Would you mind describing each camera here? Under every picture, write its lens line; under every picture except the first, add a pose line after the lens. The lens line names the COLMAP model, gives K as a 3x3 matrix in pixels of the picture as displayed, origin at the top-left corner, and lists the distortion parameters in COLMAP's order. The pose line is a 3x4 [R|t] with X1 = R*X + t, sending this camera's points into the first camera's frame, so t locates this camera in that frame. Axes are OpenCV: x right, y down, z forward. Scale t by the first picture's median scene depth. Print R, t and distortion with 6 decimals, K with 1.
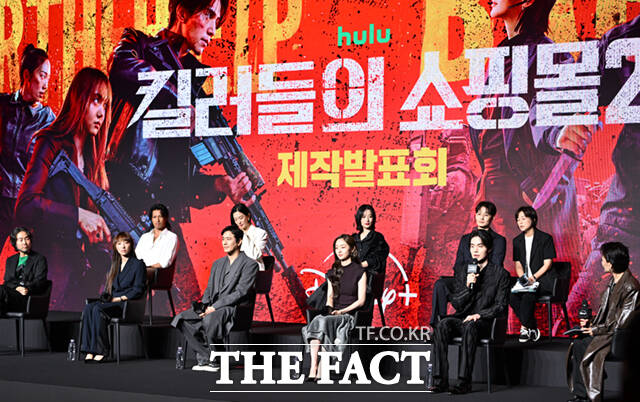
lens RADIAL K [[1283.7, 0, 321.2], [0, 1283.7, 204.5], [0, 0, 1]] dist [-0.036590, 0.000000]
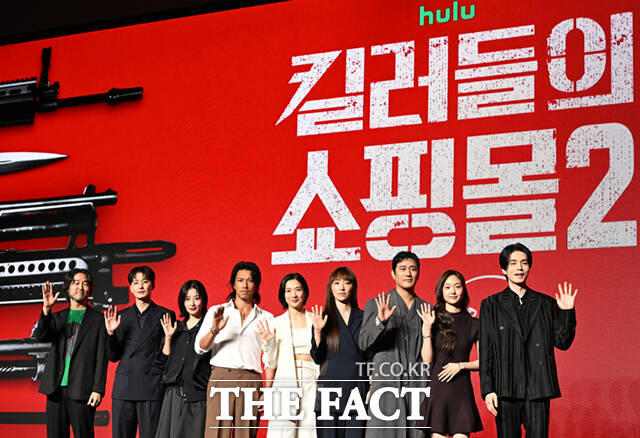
lens RADIAL K [[1546.5, 0, 319.7], [0, 1546.5, 218.3], [0, 0, 1]] dist [-0.203866, 0.000000]
pose [[0.988414, -0.017940, -0.150719, 0.214755], [0.019925, 0.999733, 0.011666, -0.091640], [0.150469, -0.014534, 0.988508, 0.158636]]
